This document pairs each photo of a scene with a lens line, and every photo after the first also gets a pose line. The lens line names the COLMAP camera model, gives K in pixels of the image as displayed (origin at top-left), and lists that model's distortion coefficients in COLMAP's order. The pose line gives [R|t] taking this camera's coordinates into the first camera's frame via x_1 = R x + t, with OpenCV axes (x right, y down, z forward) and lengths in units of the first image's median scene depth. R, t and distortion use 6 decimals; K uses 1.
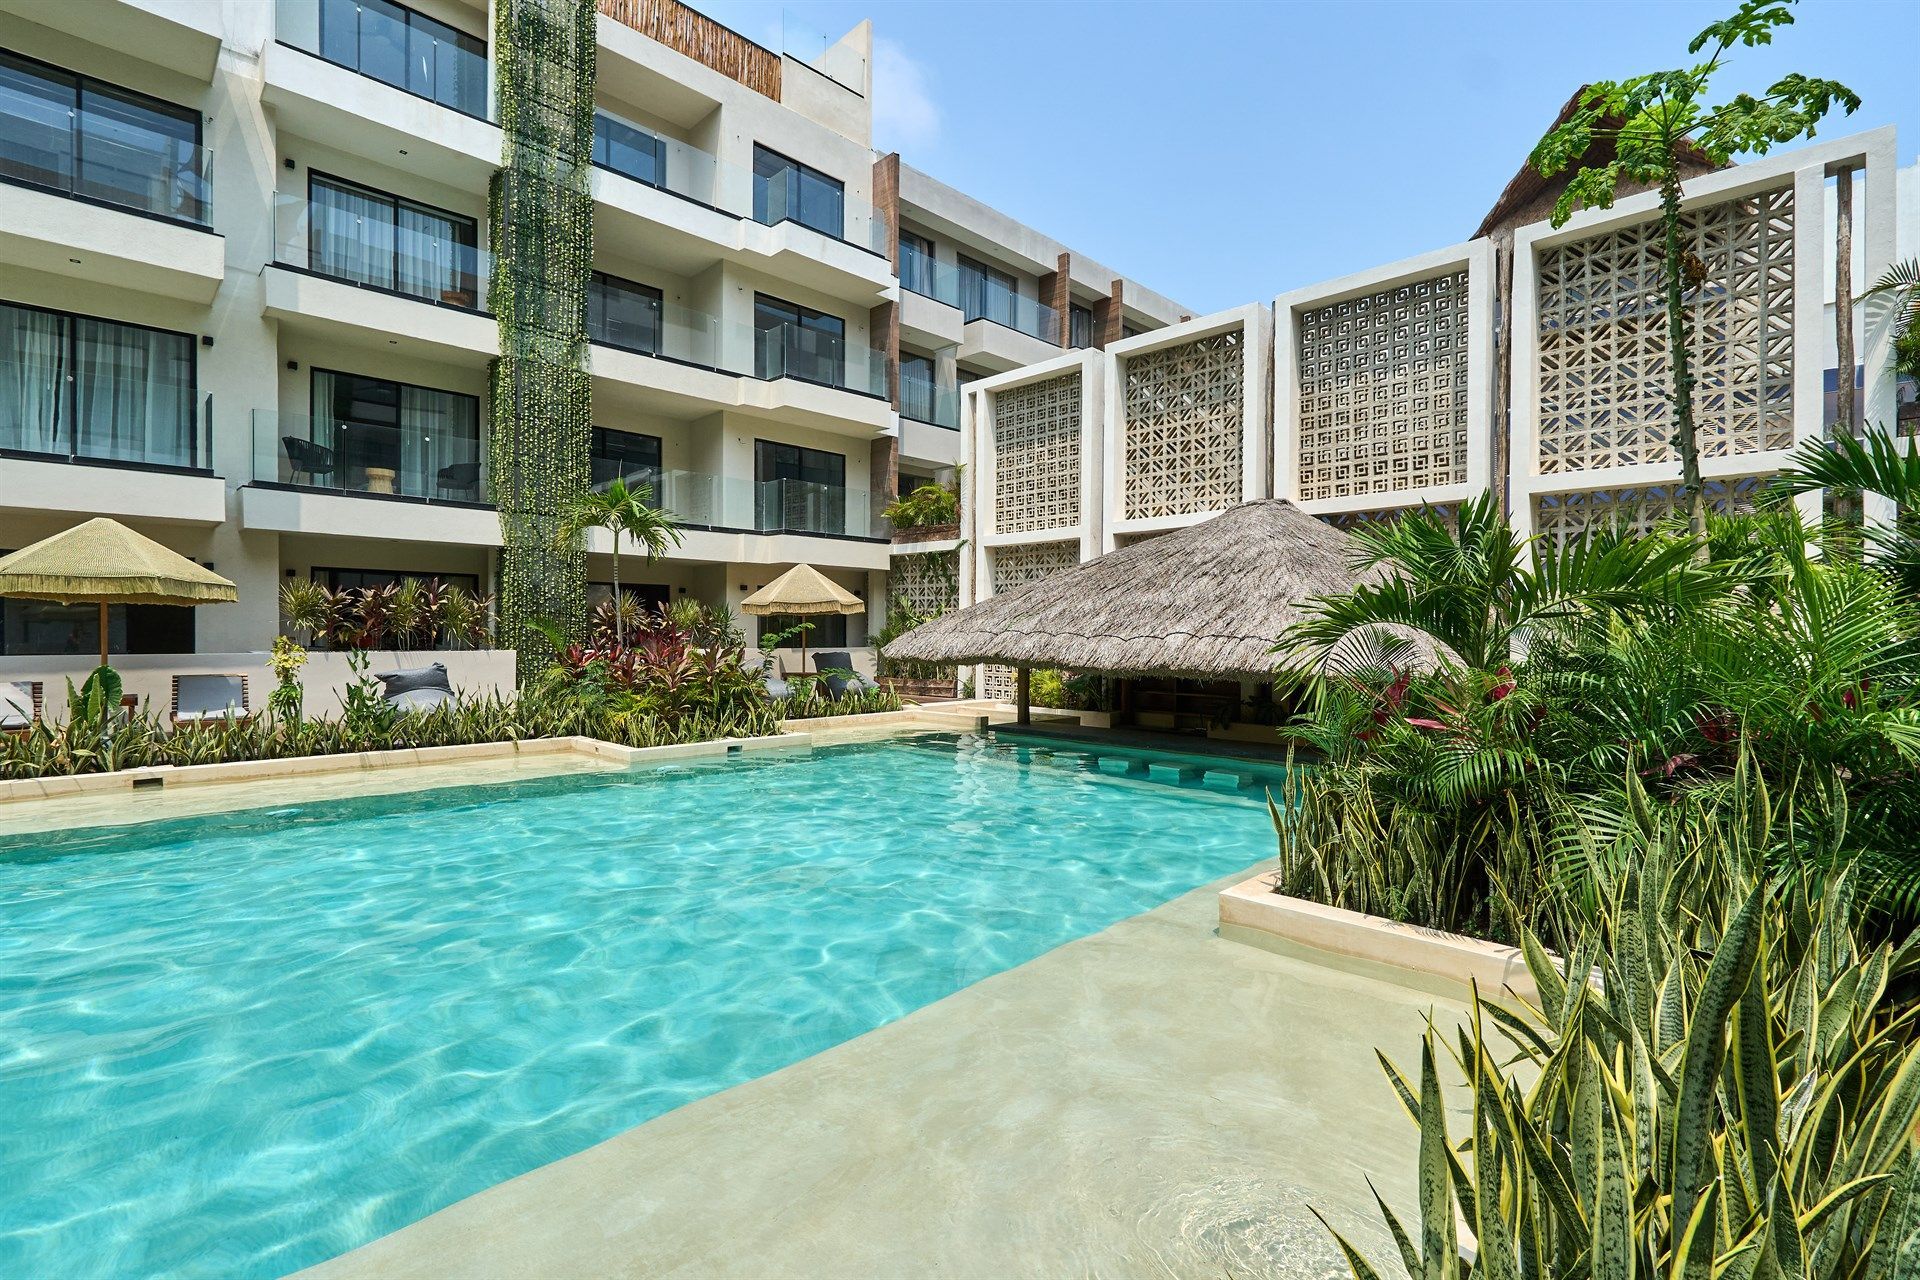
lens RADIAL K [[874.9, 0, 964.6], [0, 874.9, 644.8], [0, 0, 1]] dist [-0.001848, -0.000131]
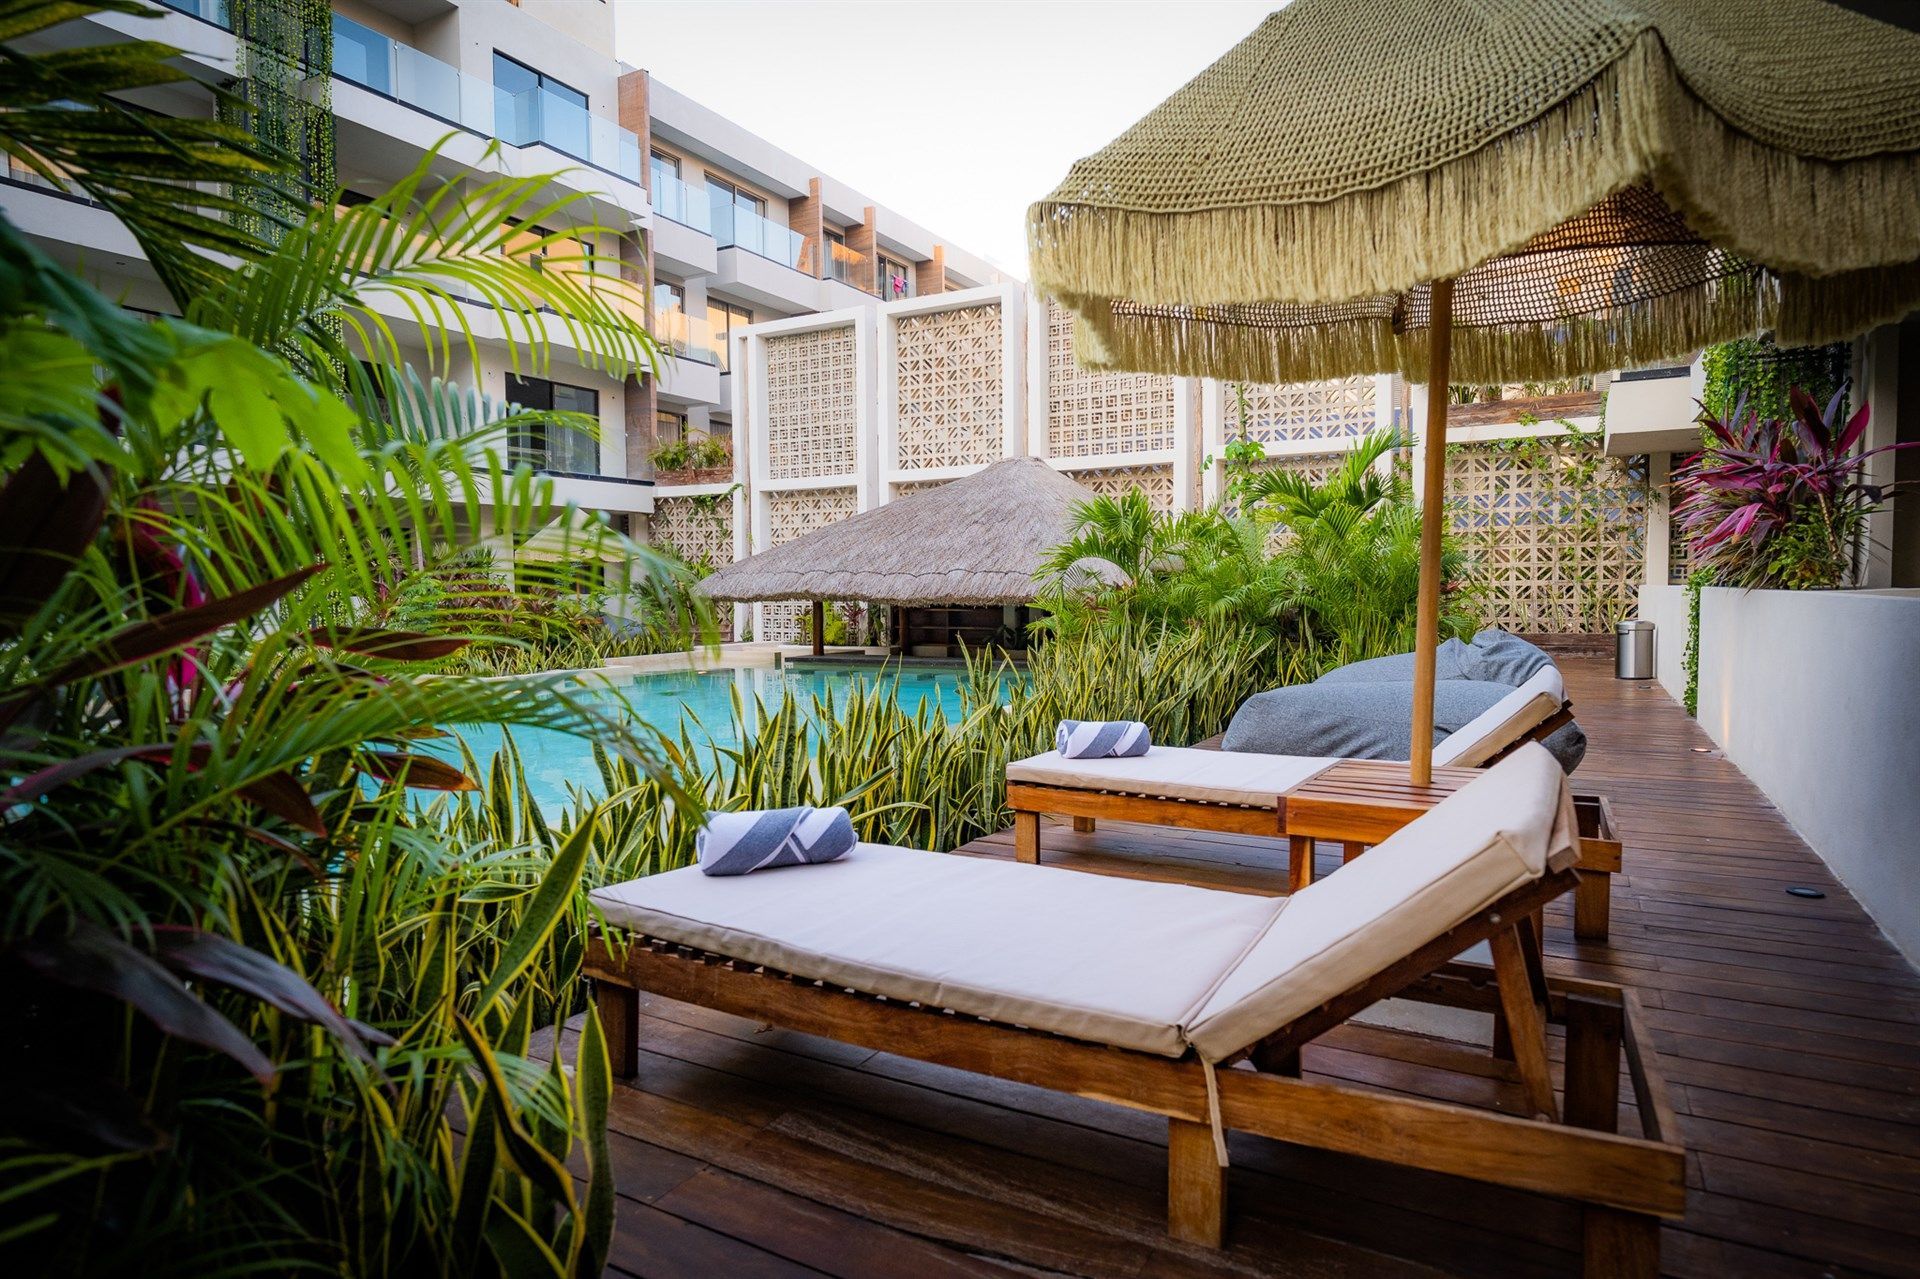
lens RADIAL K [[1085.2, 0, 960.0], [0, 1085.2, 639.5], [0, 0, 1]] dist [0.002431, 0.000761]
pose [[0.963503, -0.026361, 0.266396, -0.092662], [0.016244, 0.999063, 0.040110, 0.012724], [-0.267204, -0.034319, 0.963029, -0.277601]]
